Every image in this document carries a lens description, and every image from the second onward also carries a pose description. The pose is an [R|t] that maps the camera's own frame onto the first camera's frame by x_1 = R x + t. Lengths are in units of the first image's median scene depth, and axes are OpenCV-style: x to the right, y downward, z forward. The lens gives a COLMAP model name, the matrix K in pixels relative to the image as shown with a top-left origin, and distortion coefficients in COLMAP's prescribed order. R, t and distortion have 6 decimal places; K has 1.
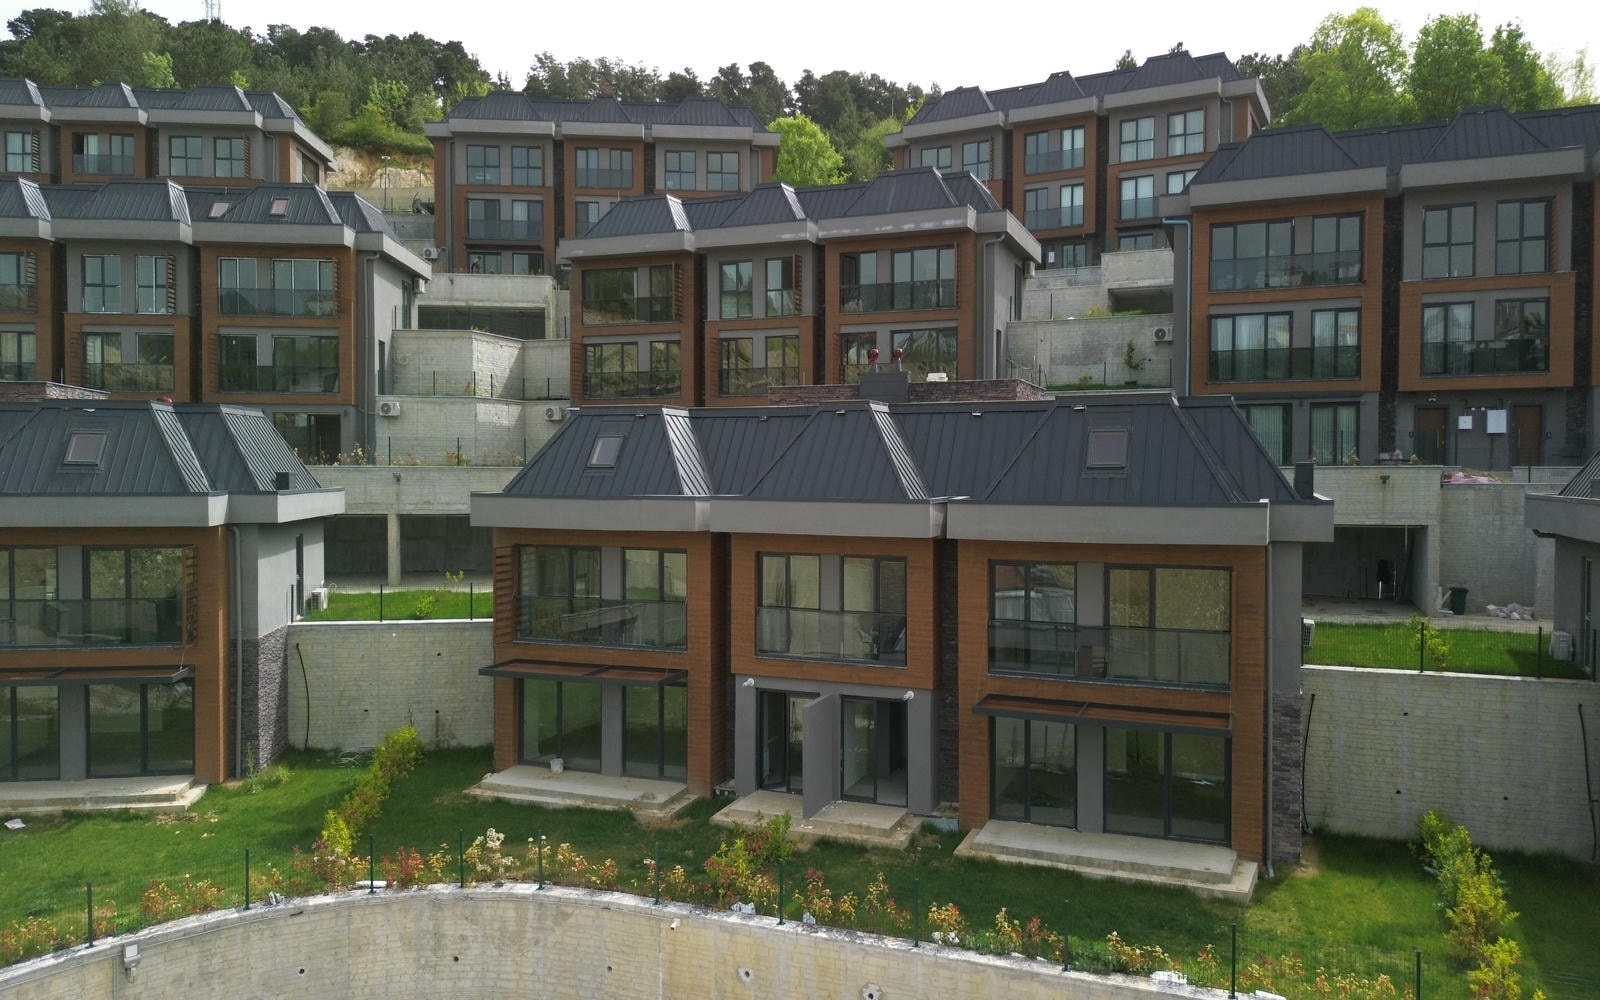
lens RADIAL K [[1144.7, 0, 791.1], [0, 1144.7, 494.9], [0, 0, 1]] dist [0.057616, -0.055822]
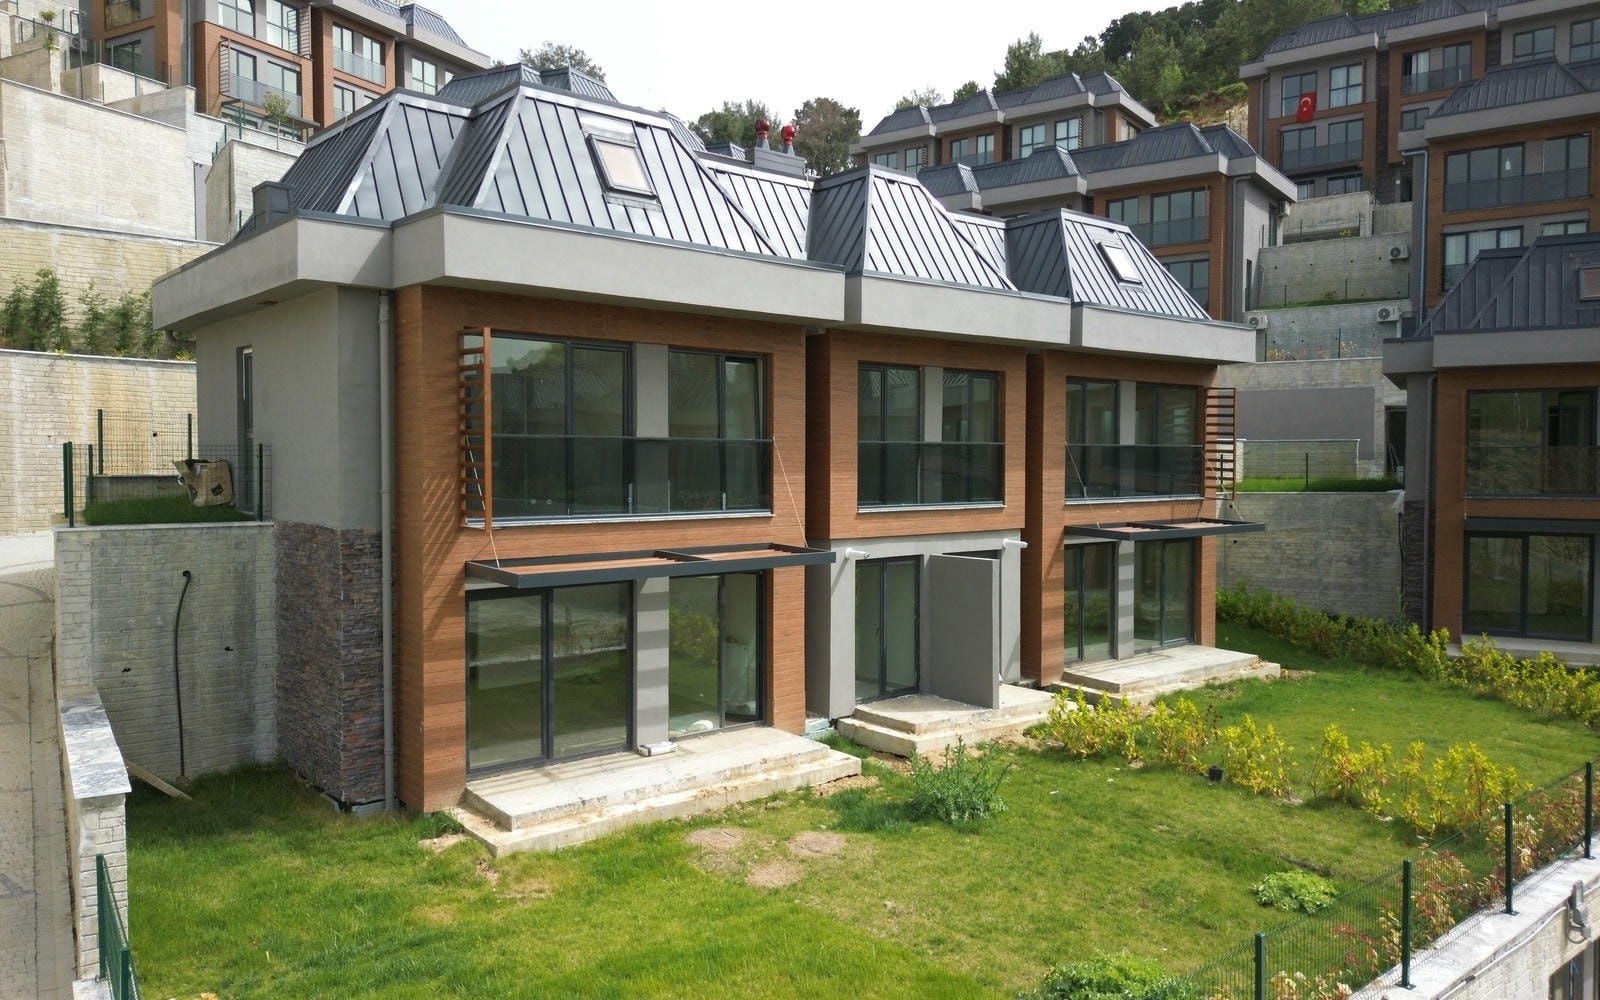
lens RADIAL K [[1144.7, 0, 798.6], [0, 1144.7, 484.8], [0, 0, 1]] dist [0.057616, -0.055822]
pose [[0.772108, 0.005782, -0.635465, -0.508978], [-0.007193, 0.999974, 0.000358, 0.067198], [0.635450, 0.004294, 0.772130, -0.088756]]
